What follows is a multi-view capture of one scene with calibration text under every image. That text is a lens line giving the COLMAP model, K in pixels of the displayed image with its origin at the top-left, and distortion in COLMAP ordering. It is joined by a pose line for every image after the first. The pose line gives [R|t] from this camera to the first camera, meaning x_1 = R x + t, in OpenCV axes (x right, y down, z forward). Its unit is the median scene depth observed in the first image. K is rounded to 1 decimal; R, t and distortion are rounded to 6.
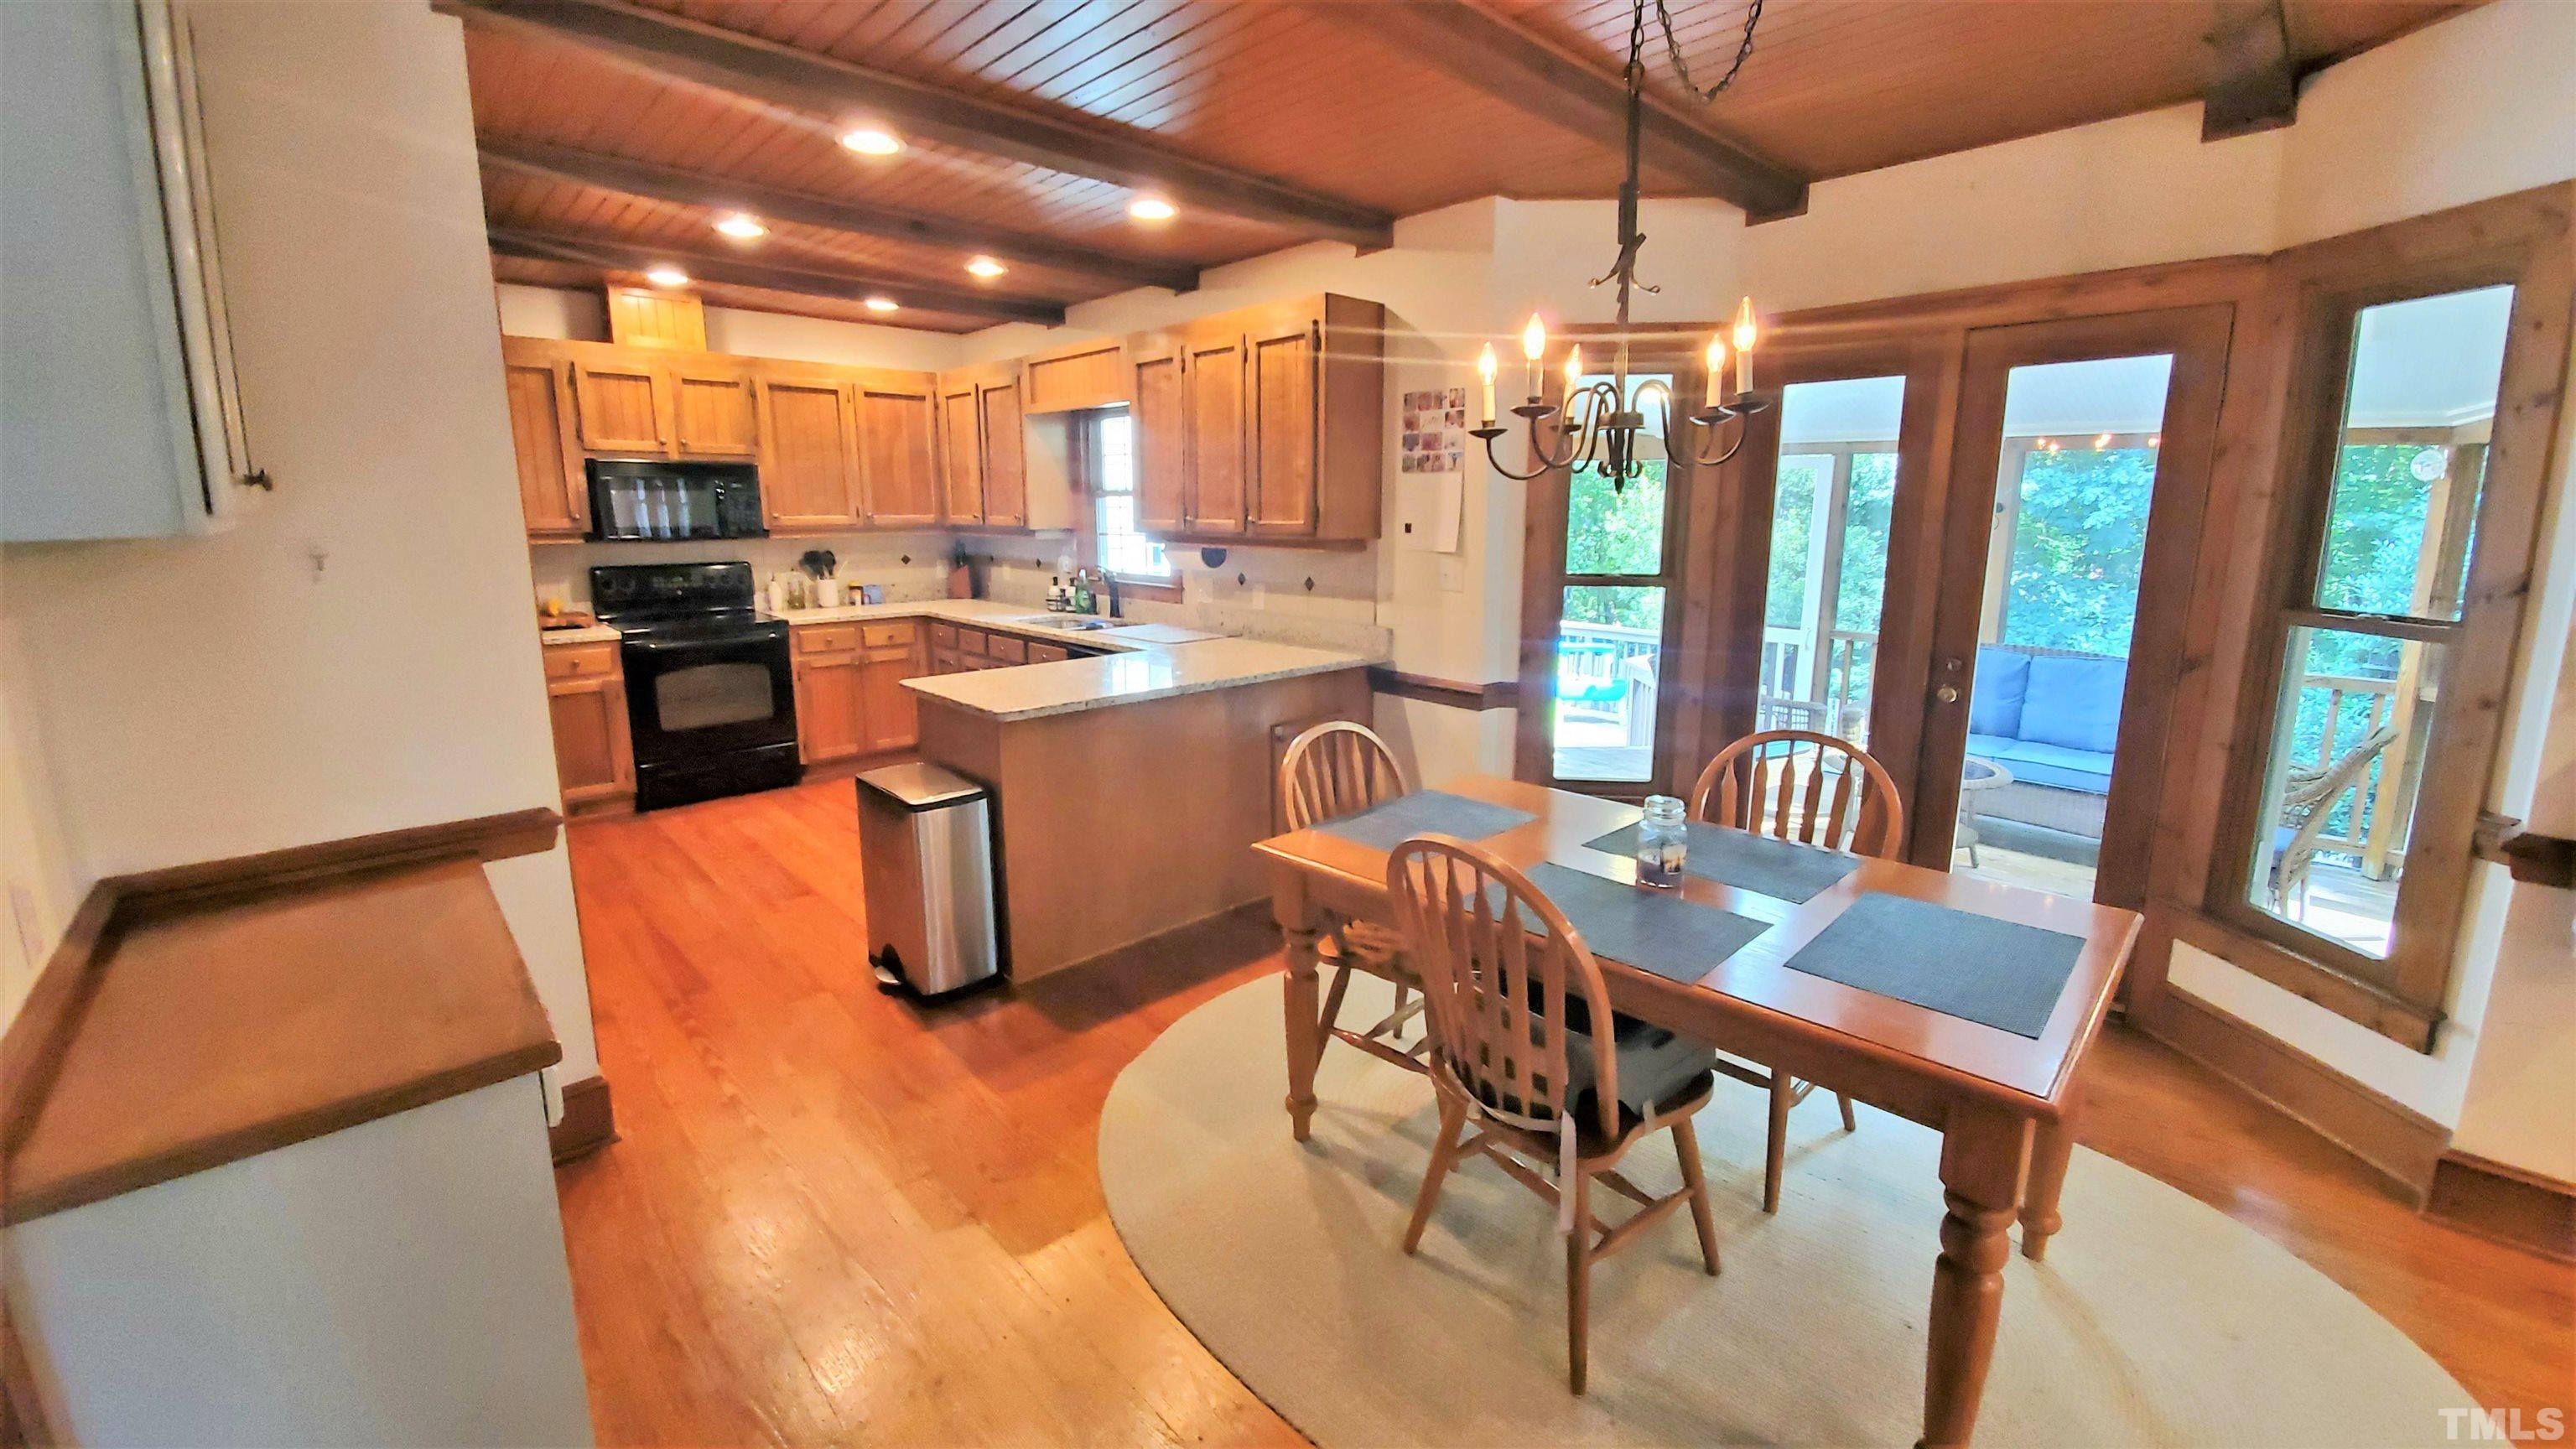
lens RADIAL K [[1010.3, 0, 1306.3], [0, 1010.3, 688.5], [0, 0, 1]] dist [0.011199, -0.015972]
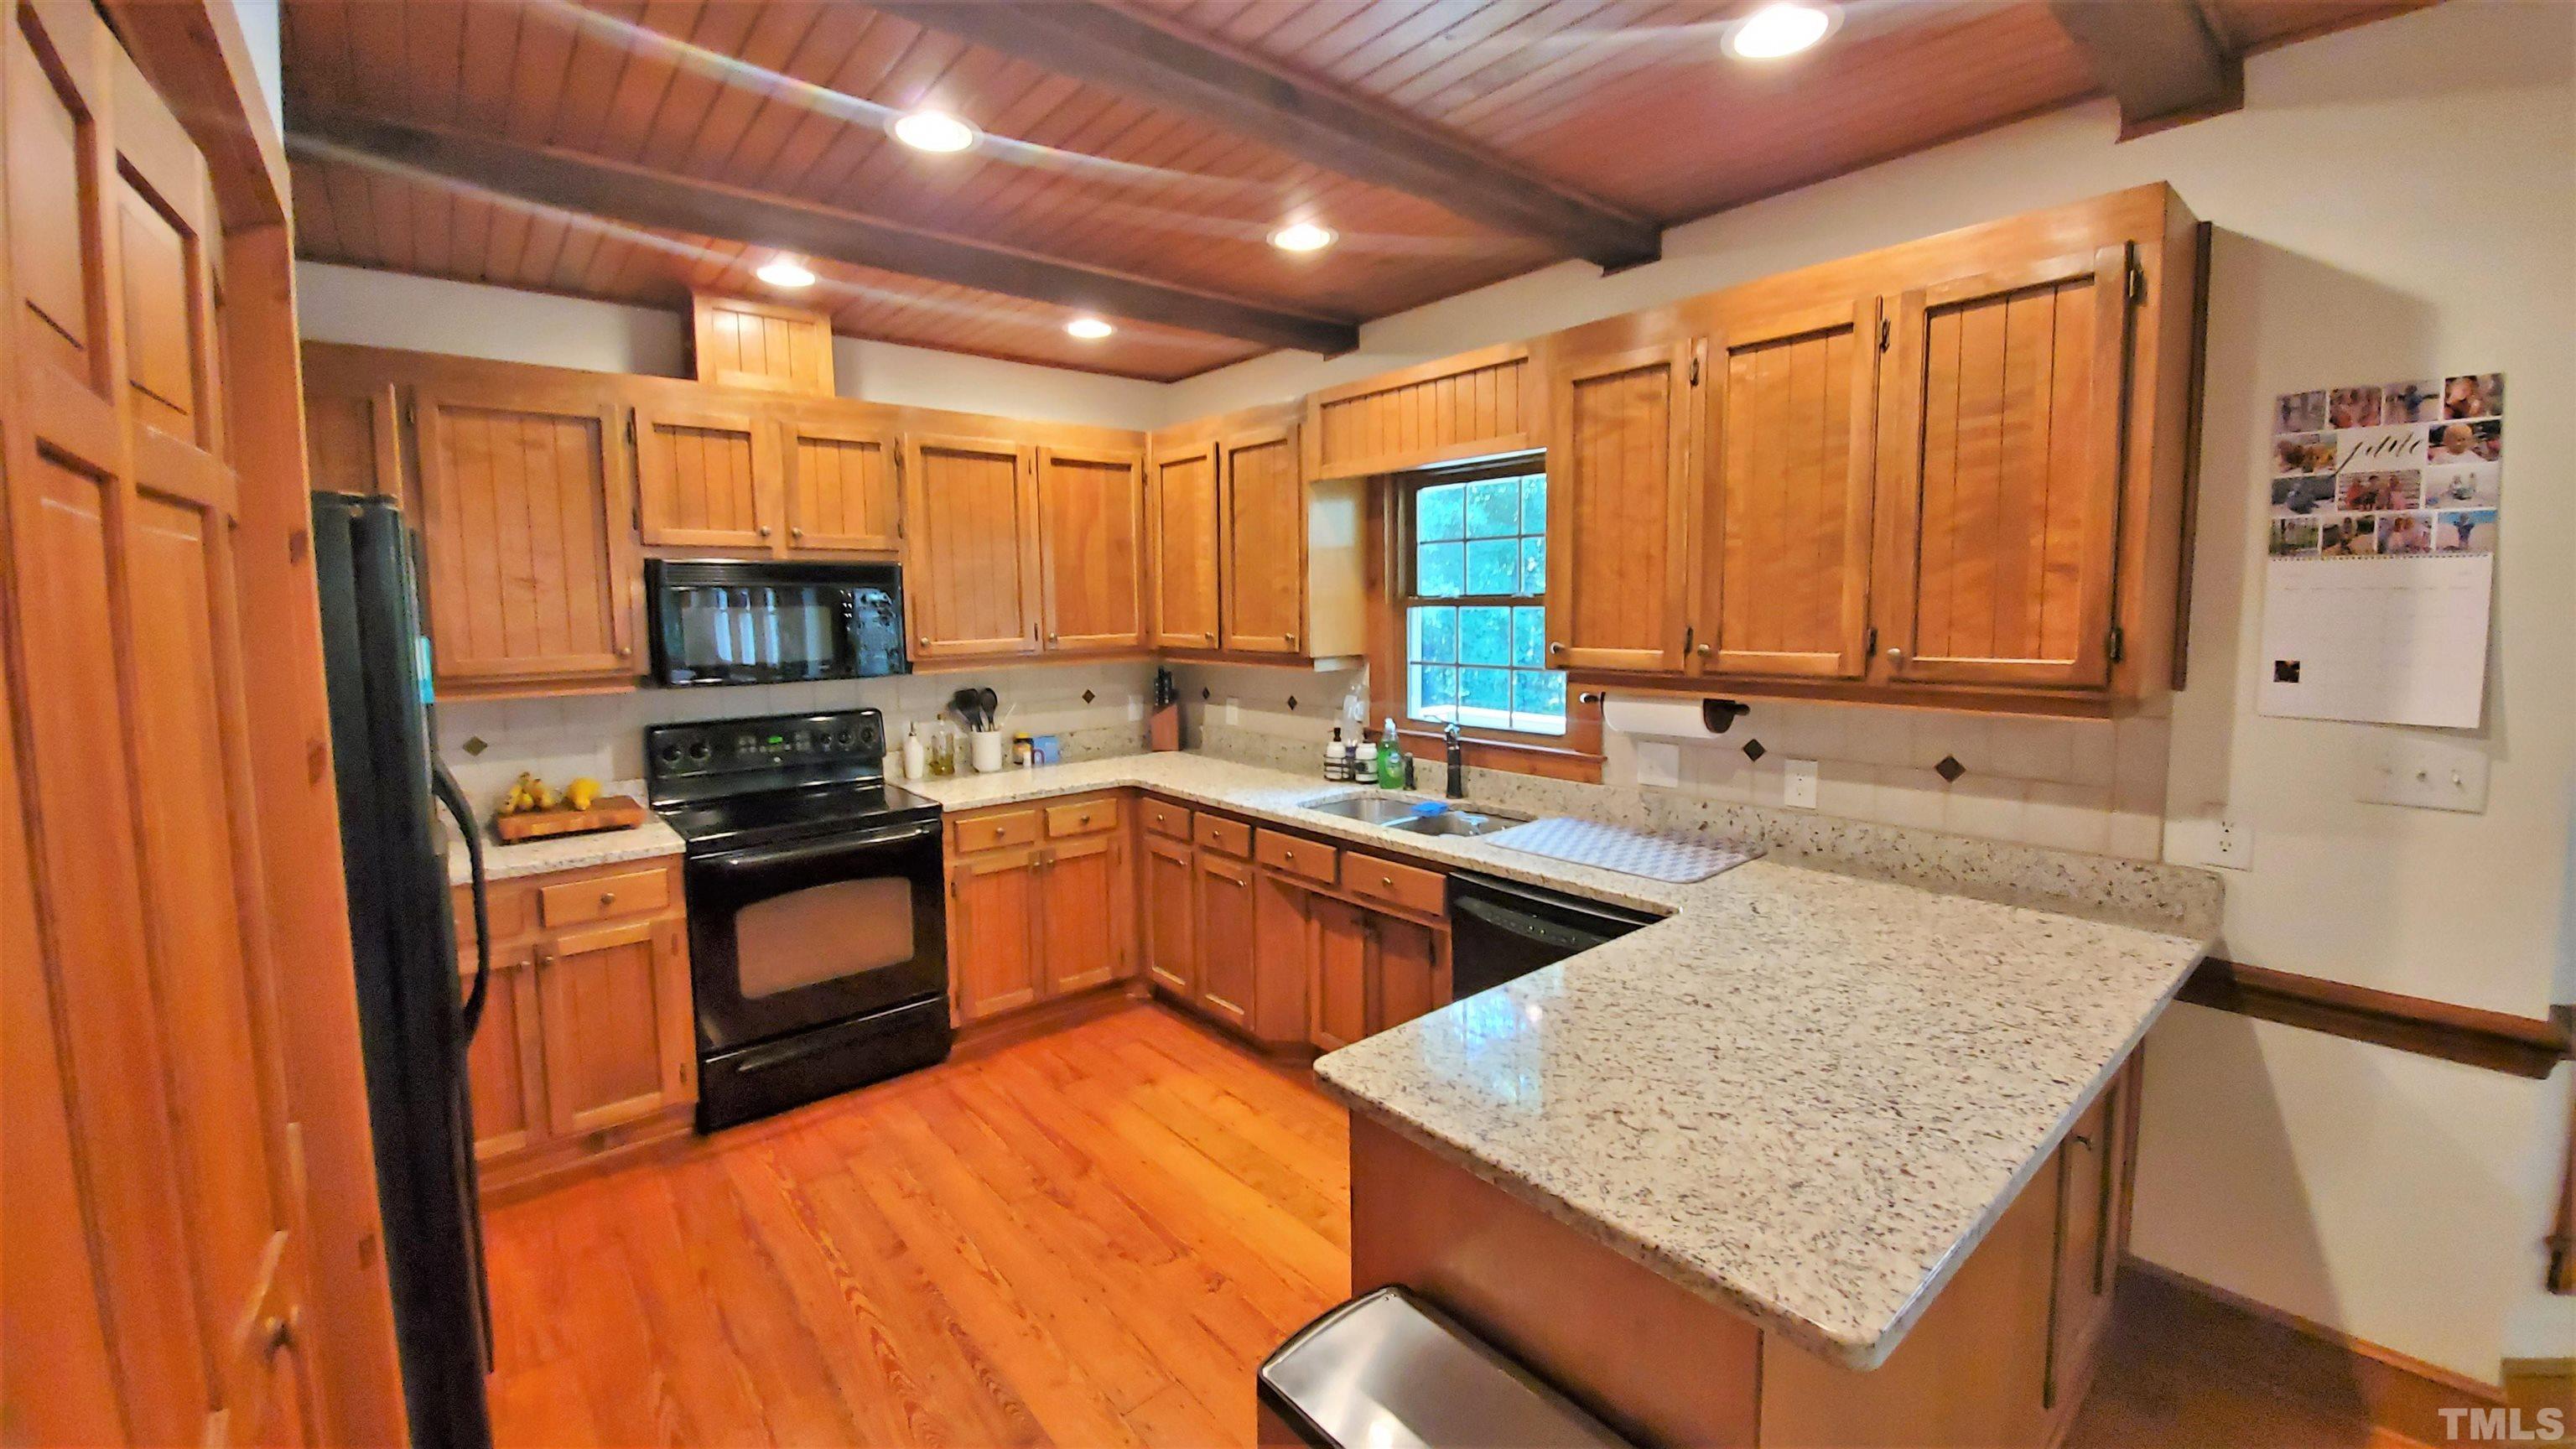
lens RADIAL K [[1010.3, 0, 1306.3], [0, 1010.3, 688.5], [0, 0, 1]] dist [0.011199, -0.015972]
pose [[0.998598, -0.008795, -0.052191, -0.248462], [0.003891, 0.995628, -0.093331, -0.079626], [0.052784, 0.092997, 0.994266, 0.371609]]
